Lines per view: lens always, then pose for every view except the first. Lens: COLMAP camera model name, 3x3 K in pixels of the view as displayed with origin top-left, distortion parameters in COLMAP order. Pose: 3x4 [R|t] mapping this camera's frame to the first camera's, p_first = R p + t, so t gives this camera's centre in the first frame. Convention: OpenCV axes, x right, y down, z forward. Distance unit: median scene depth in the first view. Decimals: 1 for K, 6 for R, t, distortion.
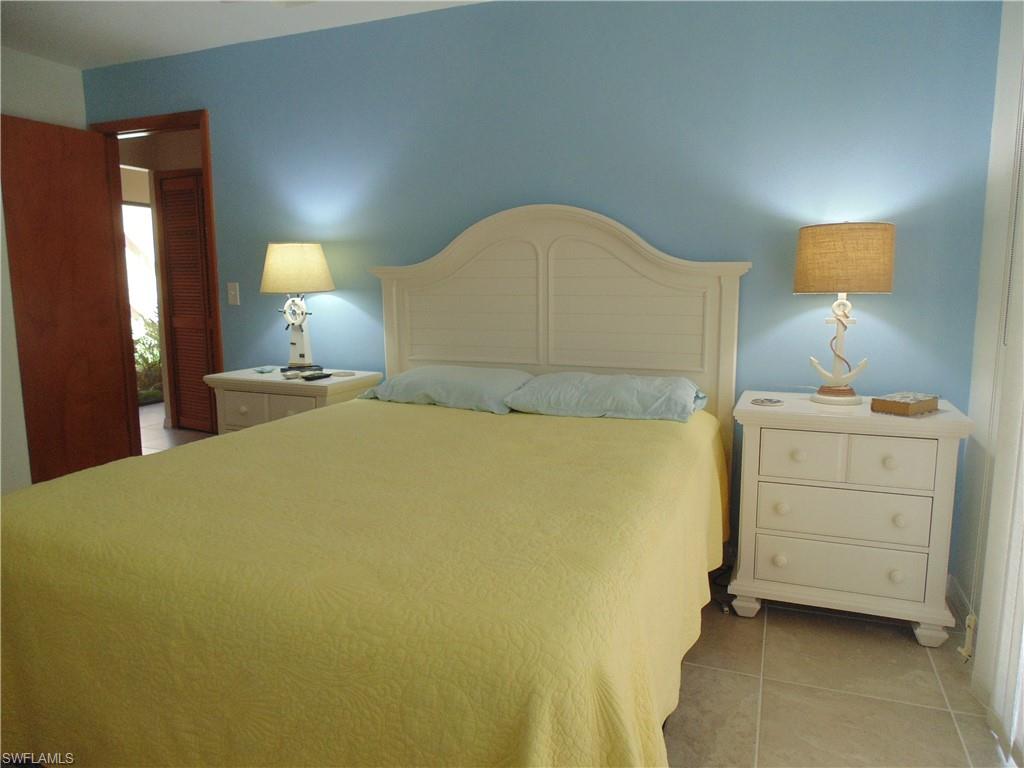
lens RADIAL K [[685.9, 0, 512.0], [0, 685.9, 384.0], [0, 0, 1]] dist [0.005877, 0.001392]
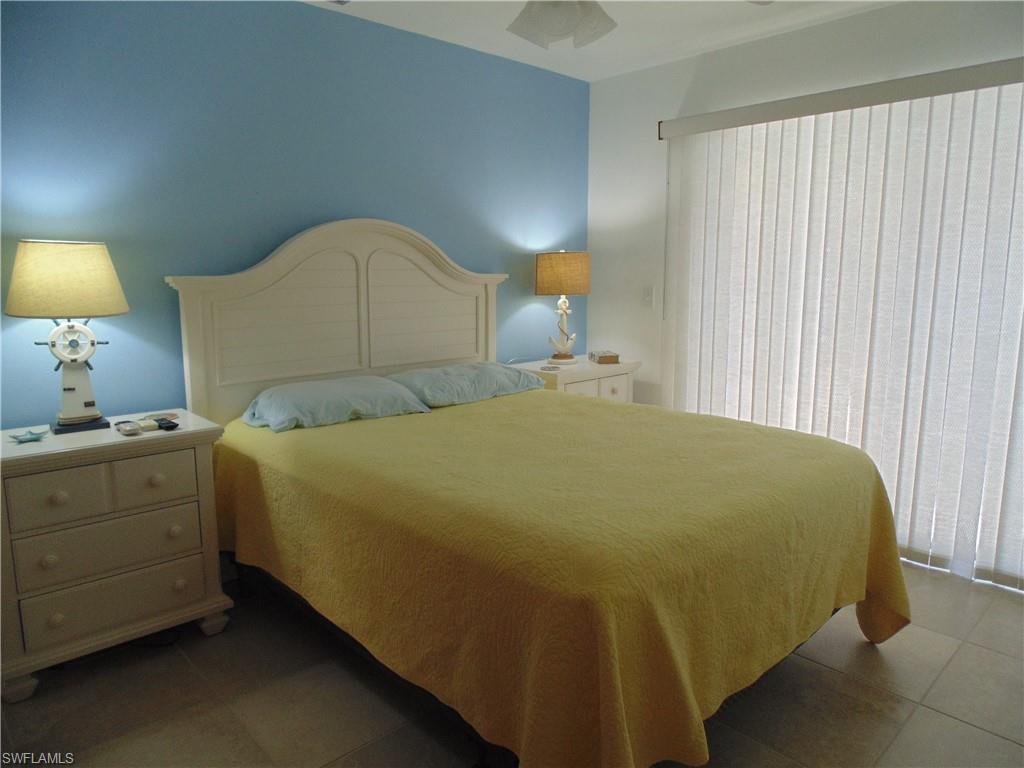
lens RADIAL K [[678.9, 0, 512.0], [0, 678.9, 384.0], [0, 0, 1]] dist [-0.019768, 0.000935]
pose [[0.451645, -0.129382, 0.882767, -0.721018], [0.161098, 0.984993, 0.061943, -0.035608], [-0.877533, 0.114236, 0.465710, 0.308440]]
